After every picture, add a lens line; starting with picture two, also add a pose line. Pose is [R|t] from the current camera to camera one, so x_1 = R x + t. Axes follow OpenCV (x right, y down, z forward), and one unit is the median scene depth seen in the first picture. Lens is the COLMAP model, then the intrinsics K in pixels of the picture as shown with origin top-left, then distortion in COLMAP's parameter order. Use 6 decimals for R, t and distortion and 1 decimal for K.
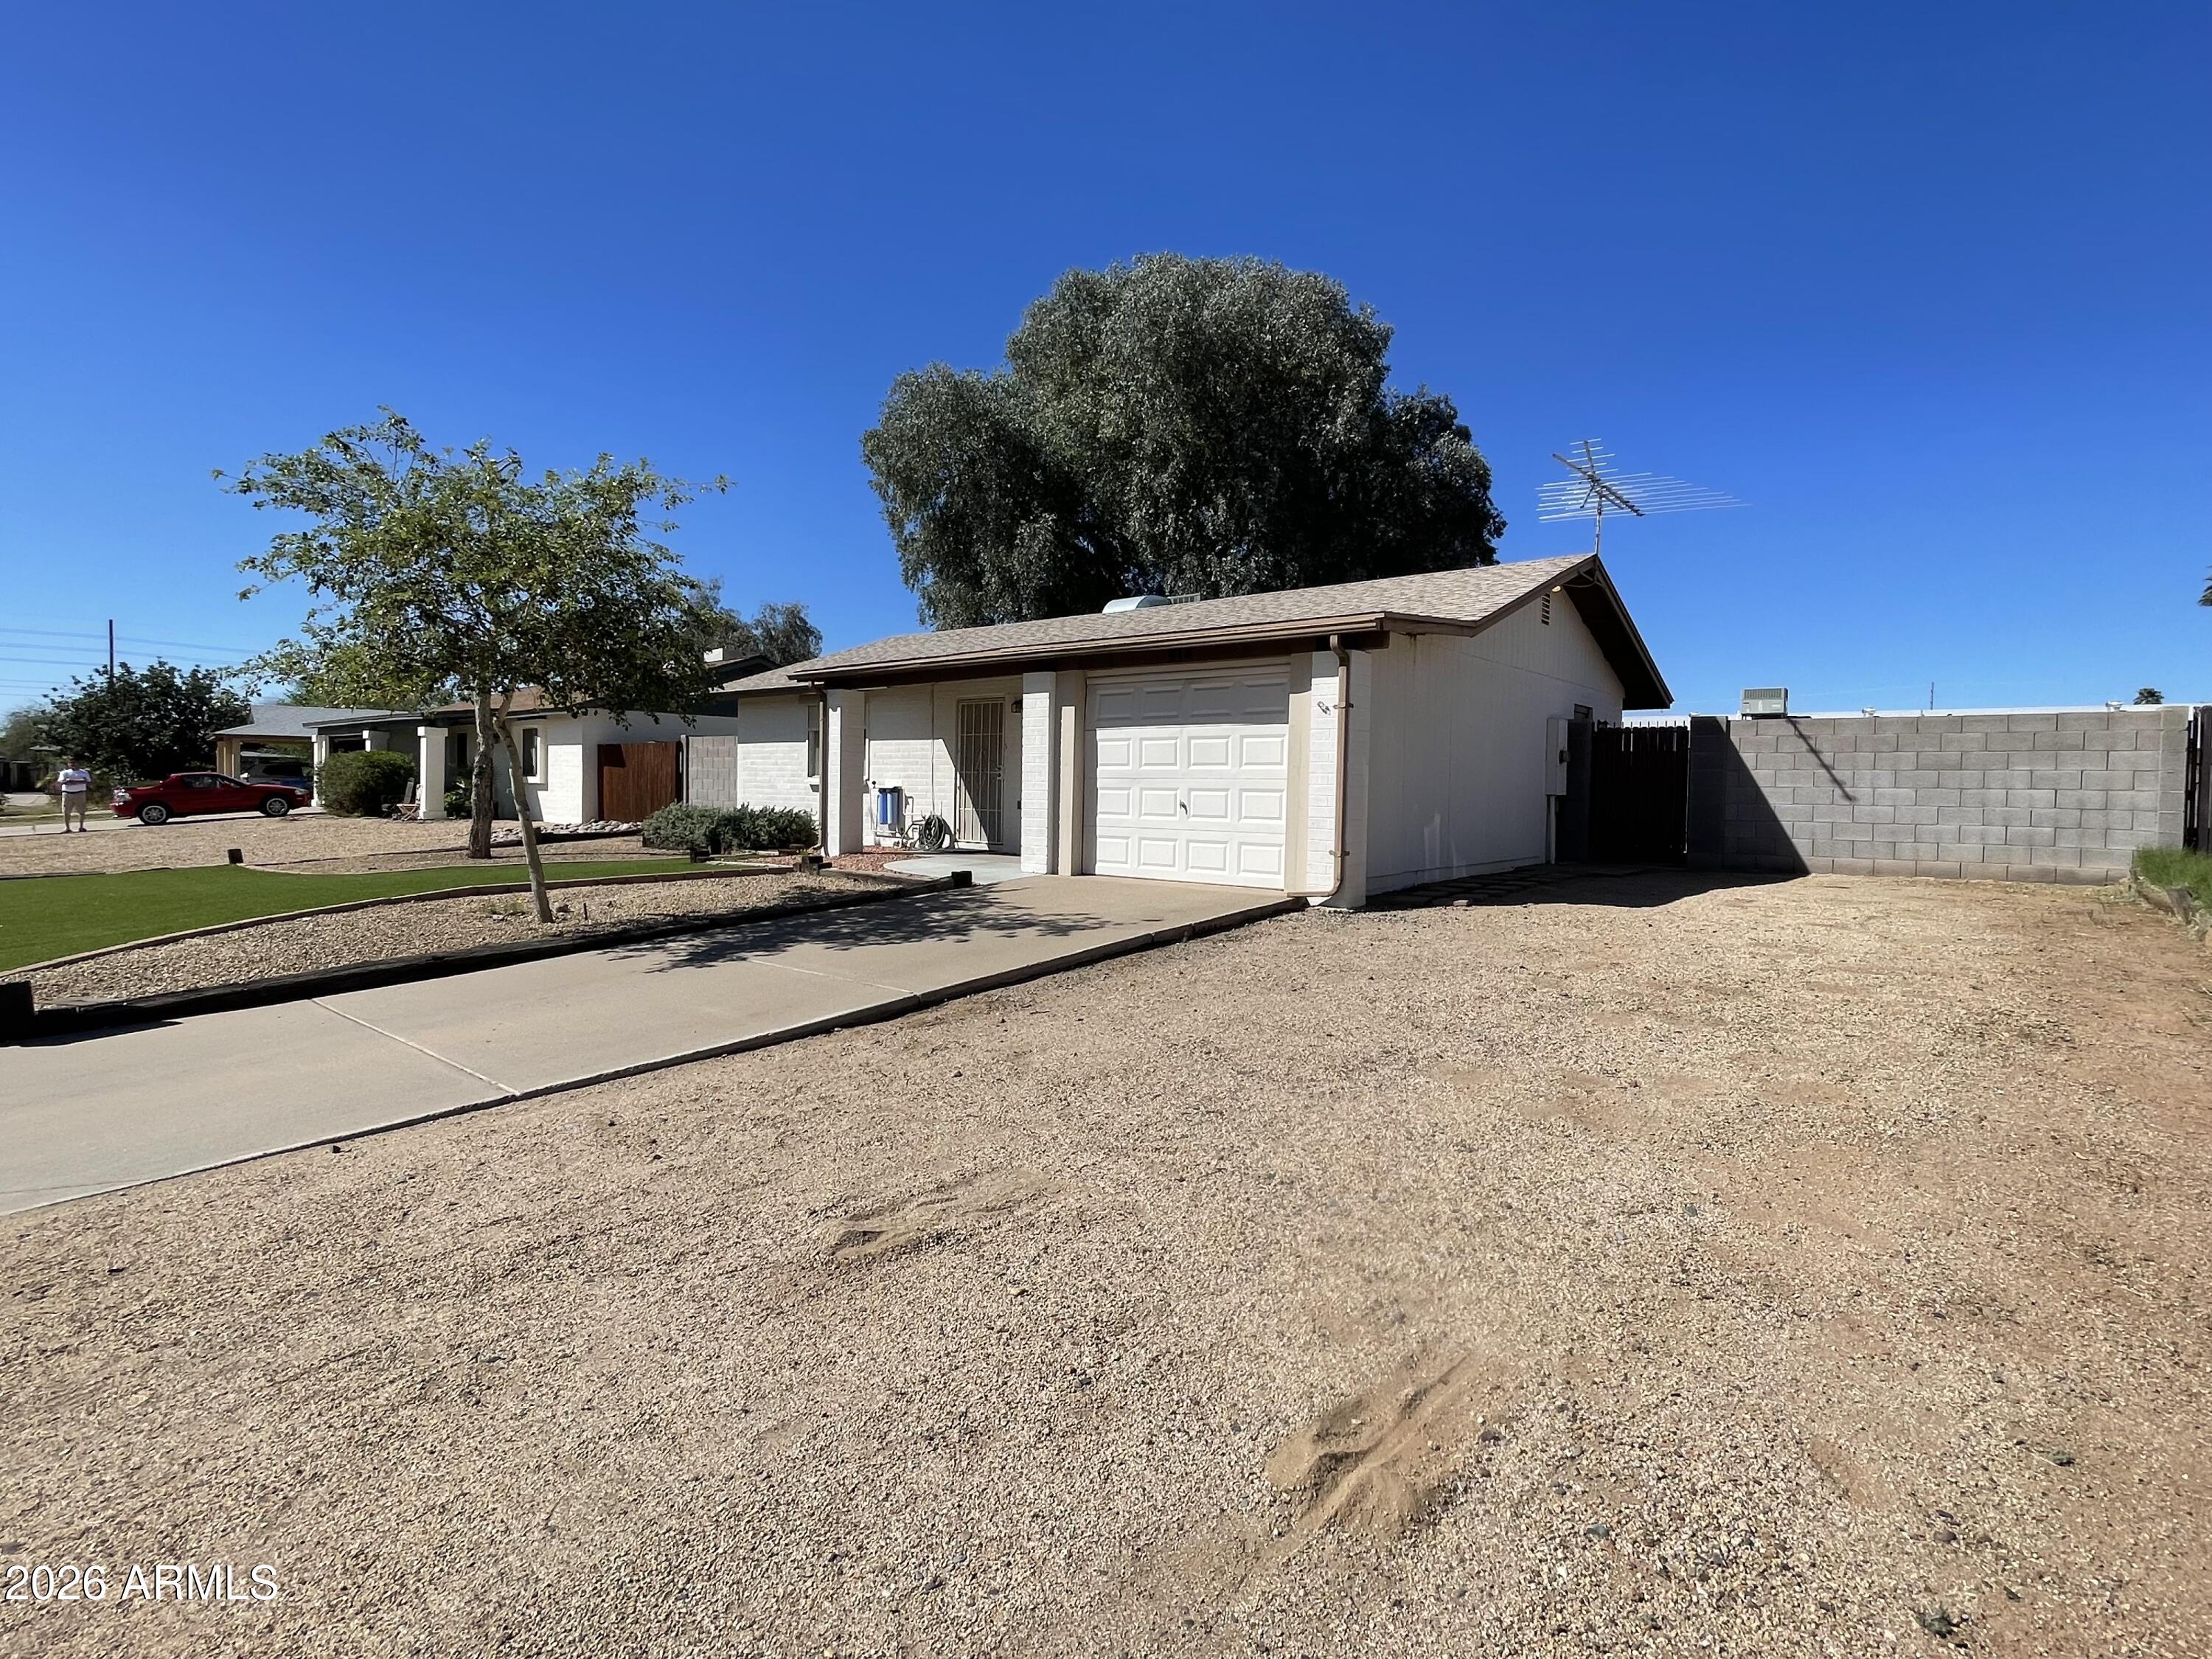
lens RADIAL K [[1068.5, 0, 1107.0], [0, 1068.5, 824.8], [0, 0, 1]] dist [-0.001229, 0.001515]
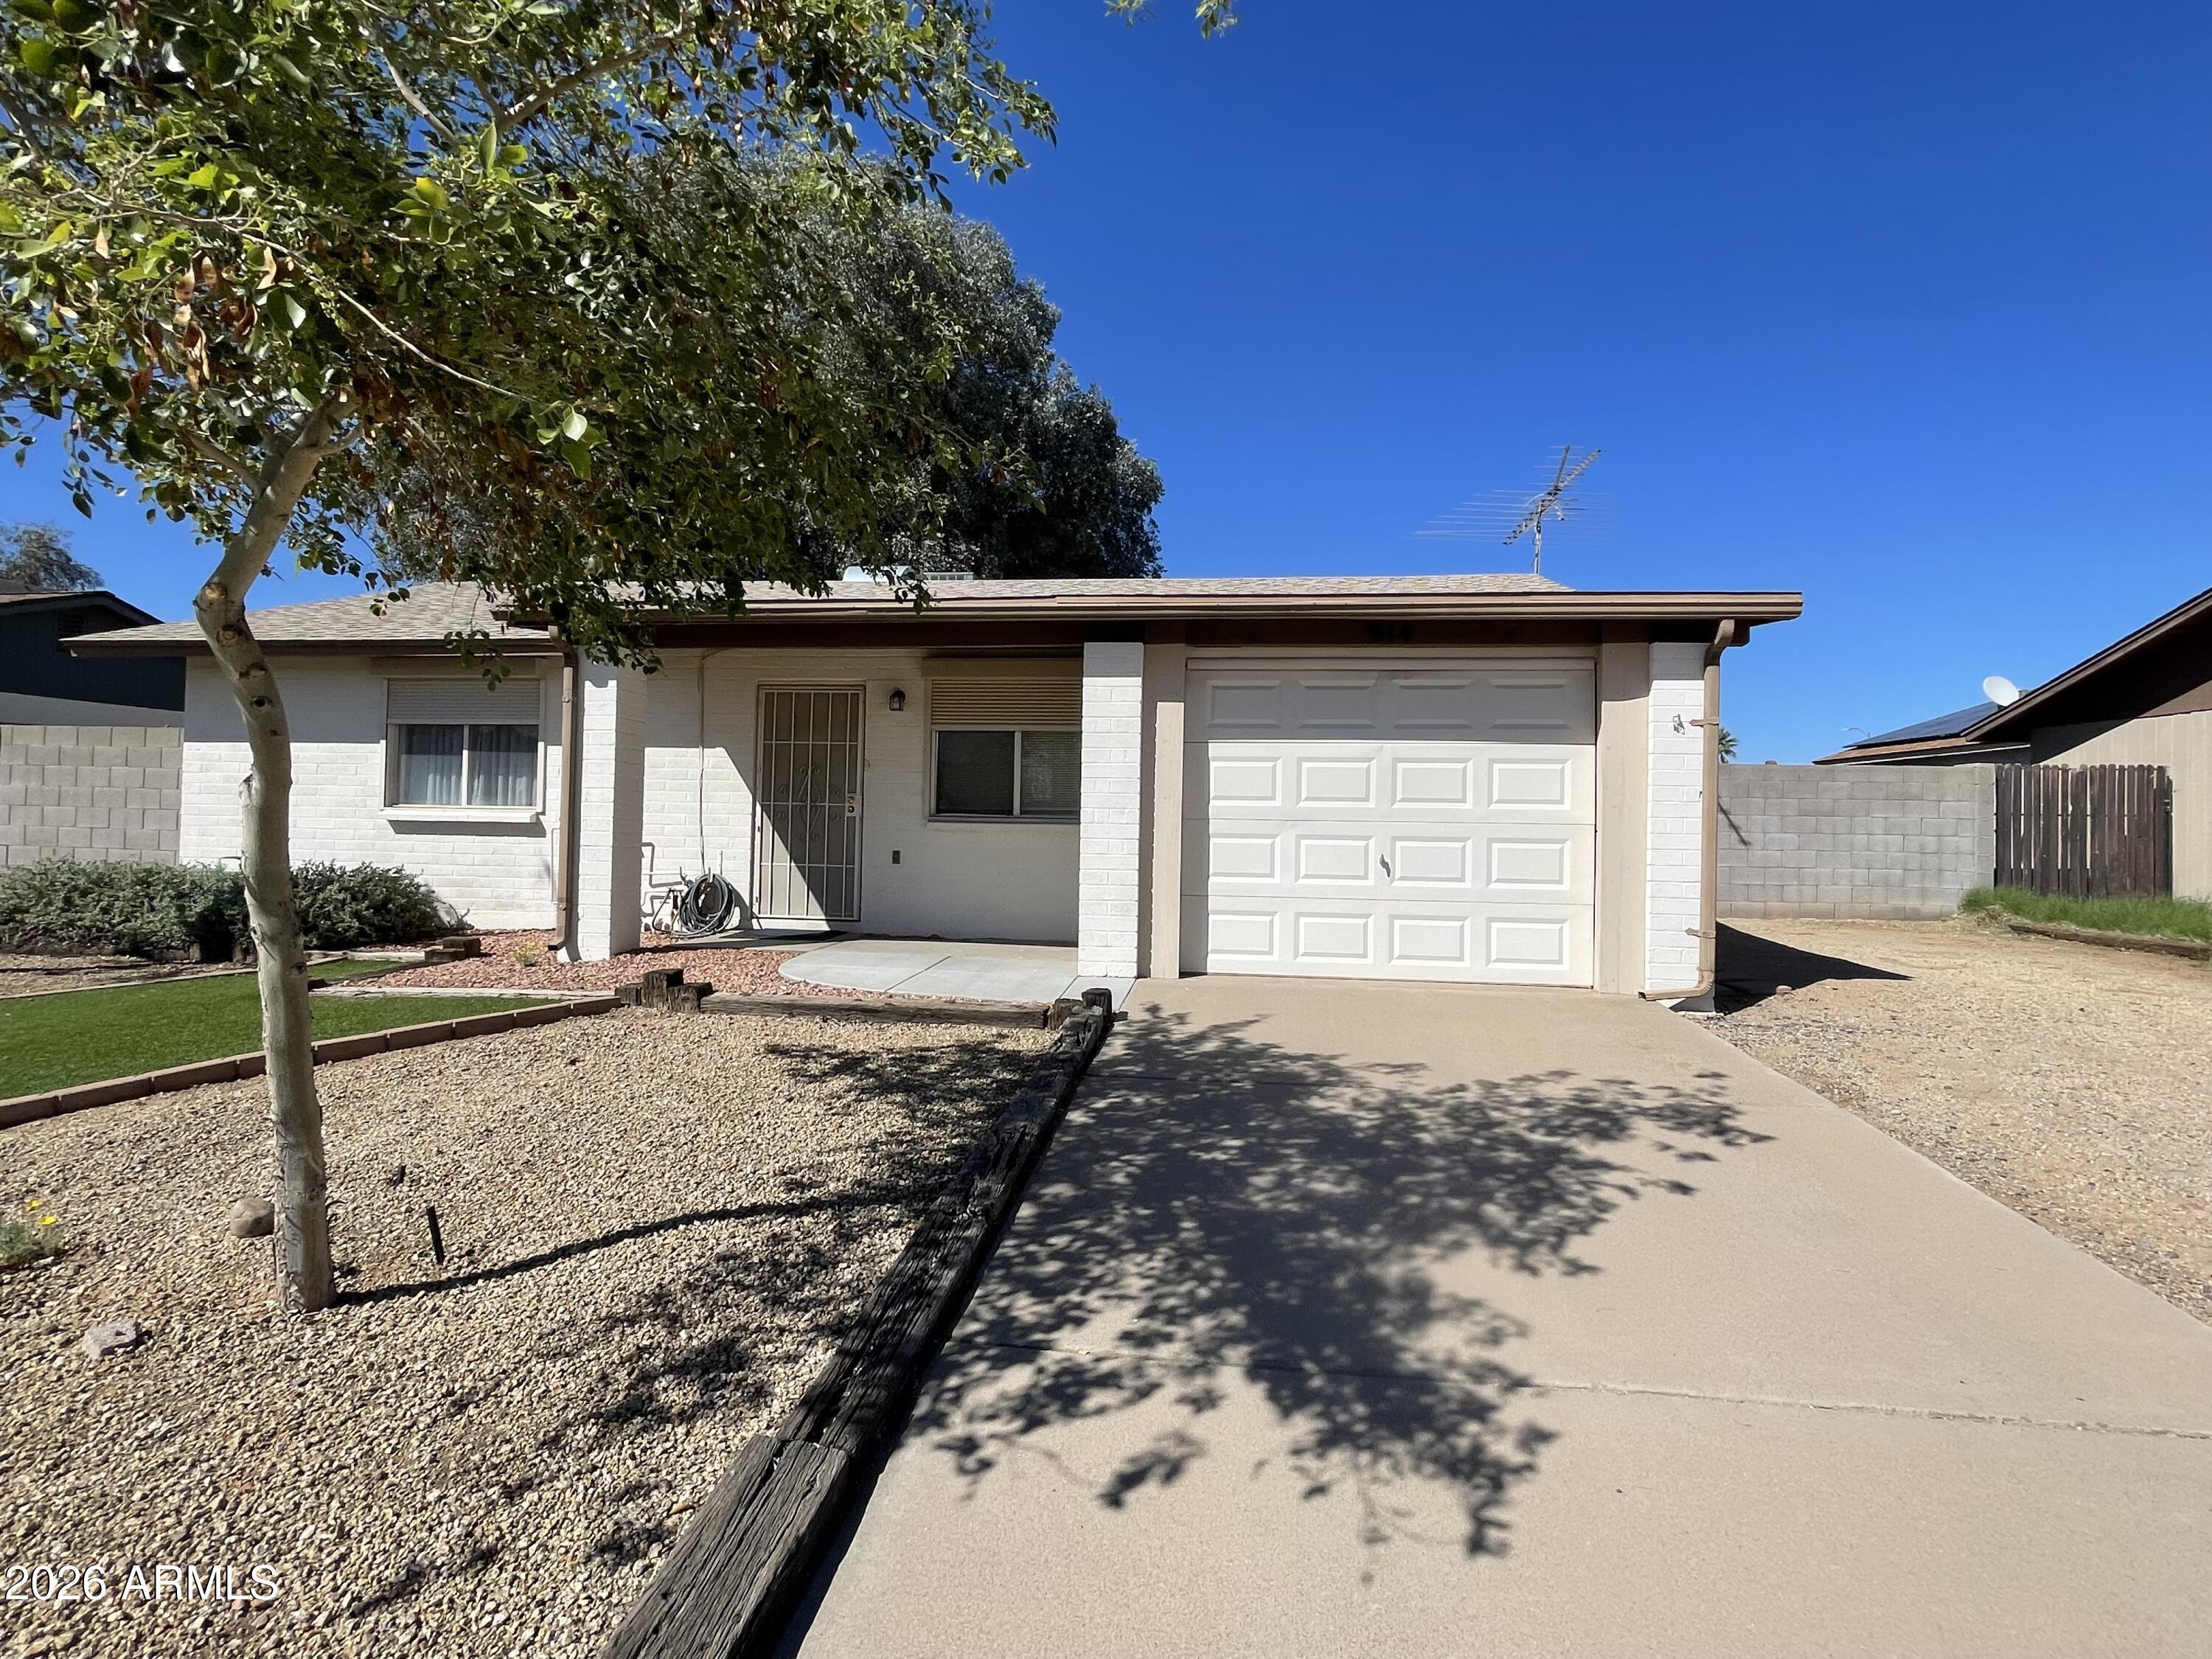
lens RADIAL K [[1068.5, 0, 1109.3], [0, 1068.5, 826.1], [0, 0, 1]] dist [-0.001229, 0.001515]
pose [[0.842452, 0.002913, 0.538763, -0.382270], [0.012588, 0.999606, -0.025088, -0.023839], [-0.538624, 0.027918, 0.842084, 0.487773]]
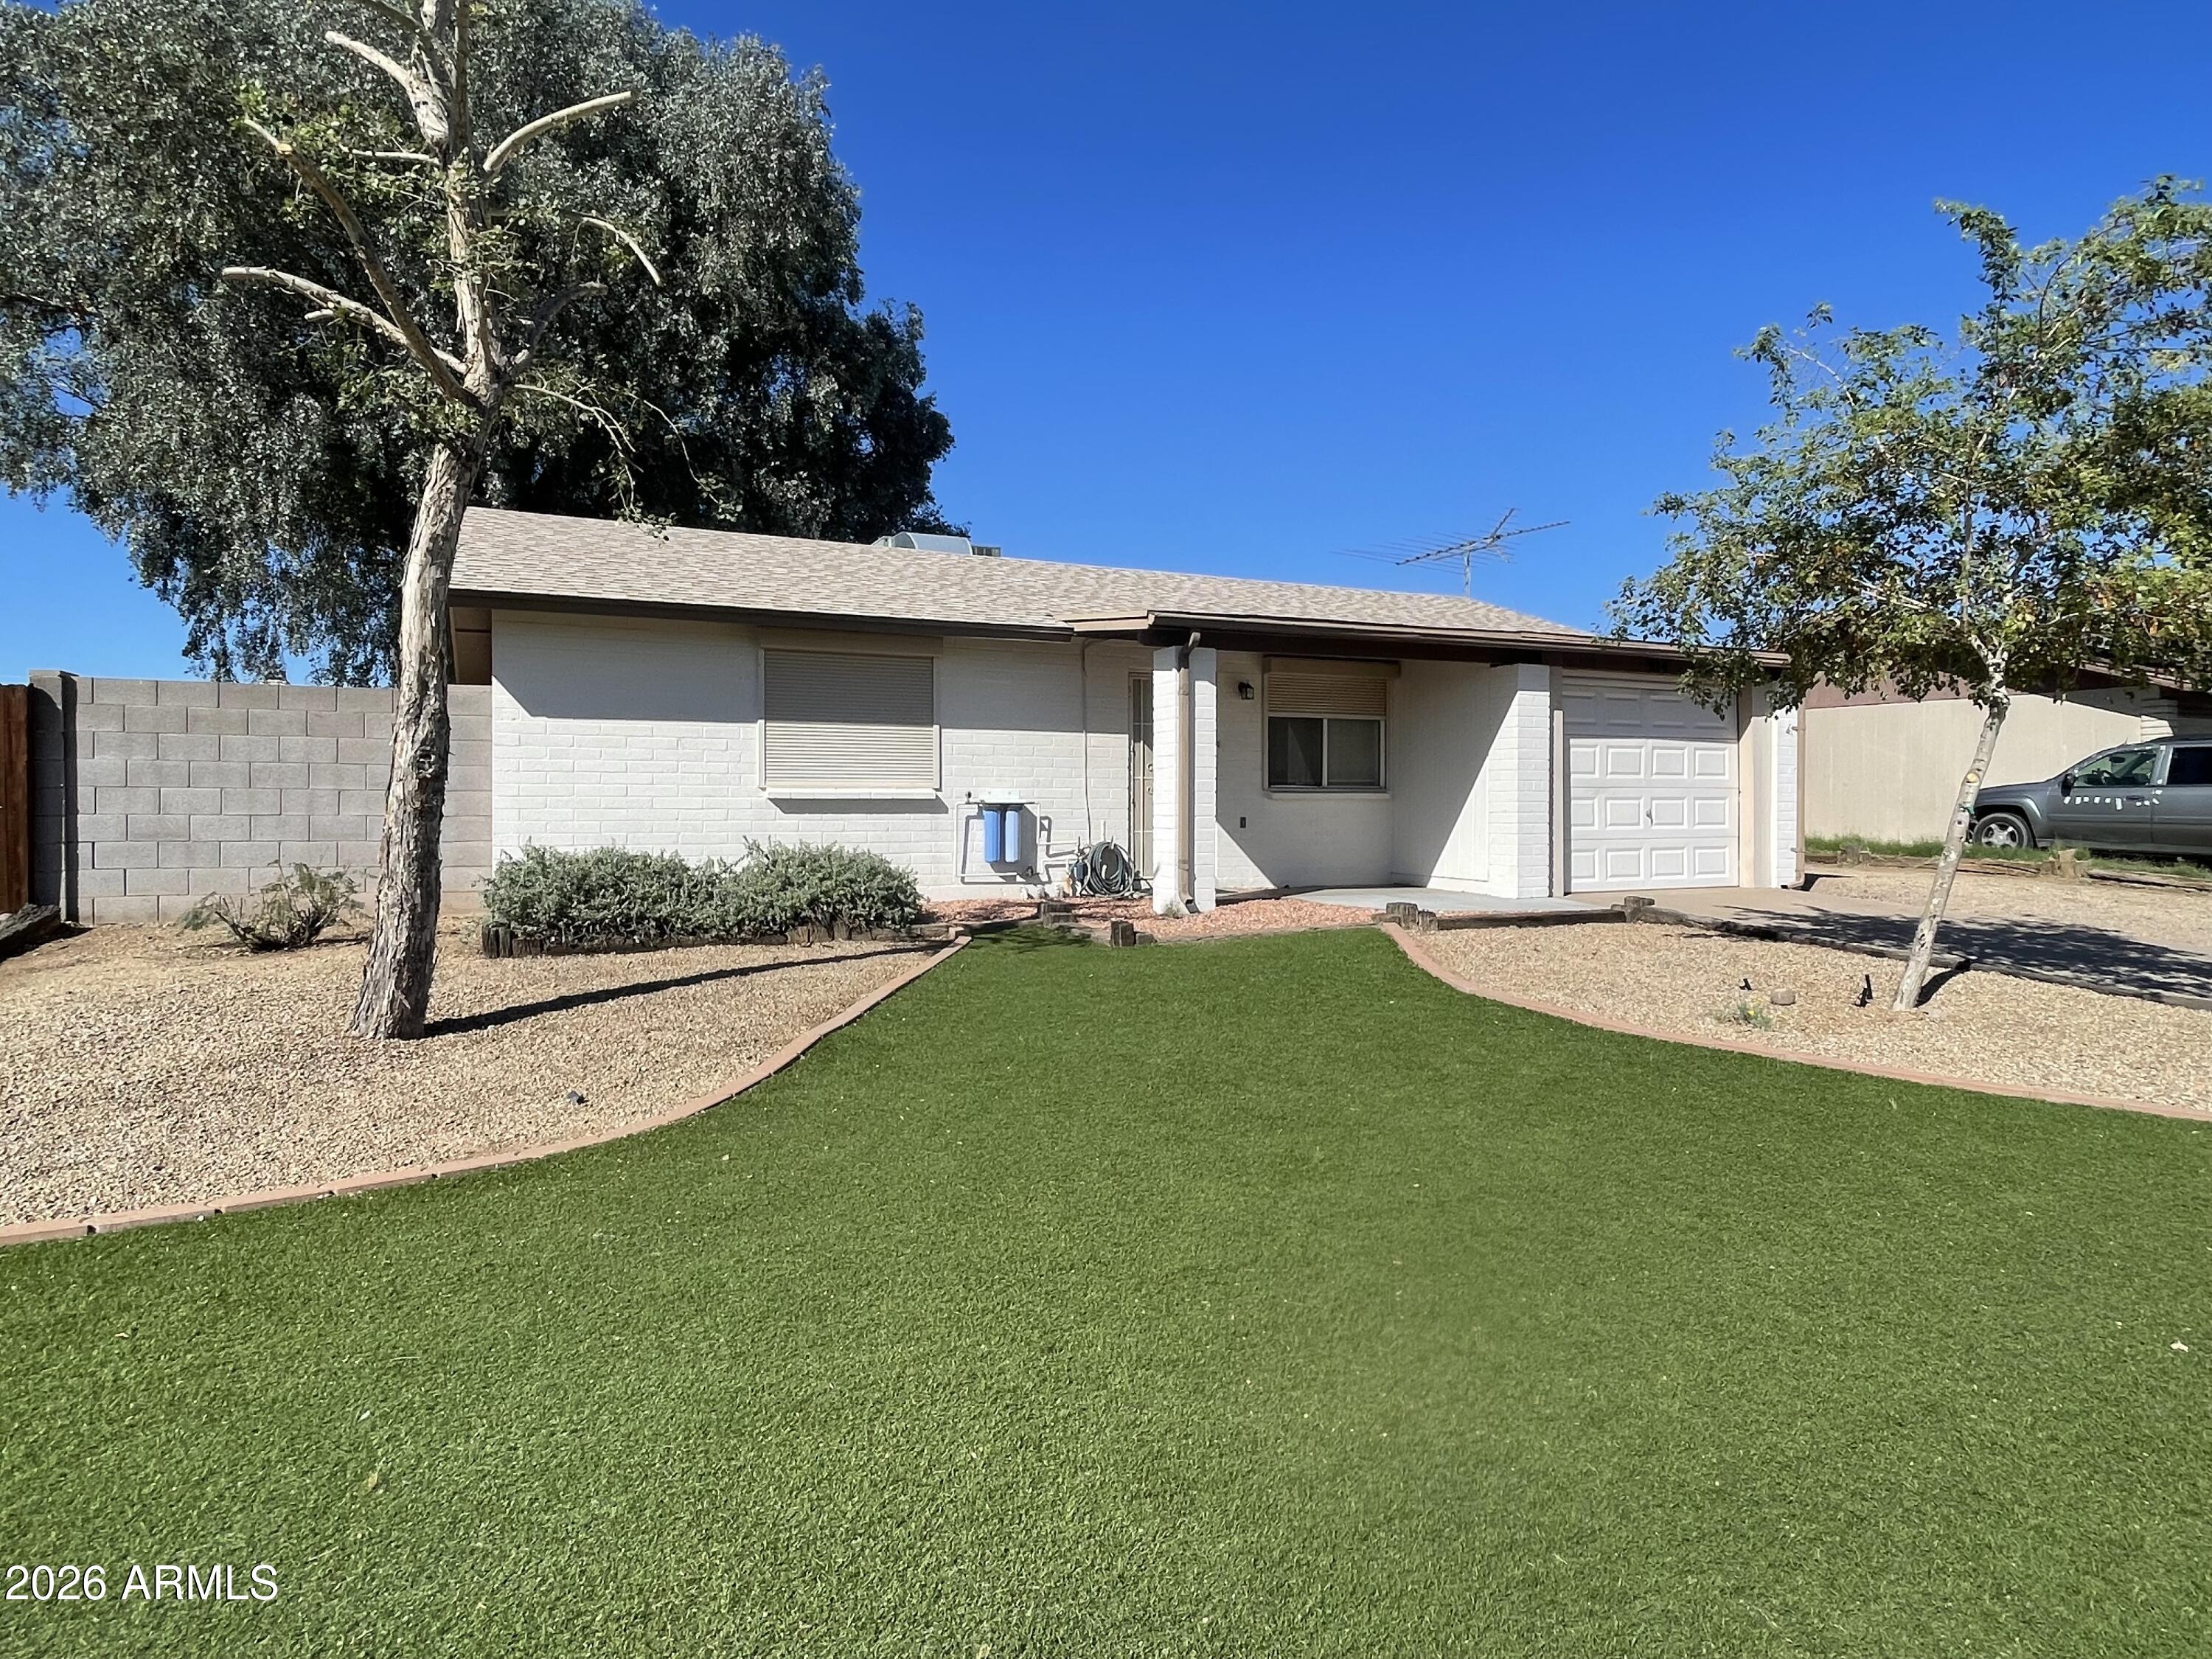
lens RADIAL K [[1262.4, 0, 1104.8], [0, 1262.4, 819.8], [0, 0, 1]] dist [0.006074, 0.000476]
pose [[0.434463, -0.026193, 0.900309, -1.114069], [0.037506, 0.999236, 0.010972, -0.041330], [-0.899908, 0.029000, 0.435114, 0.851814]]
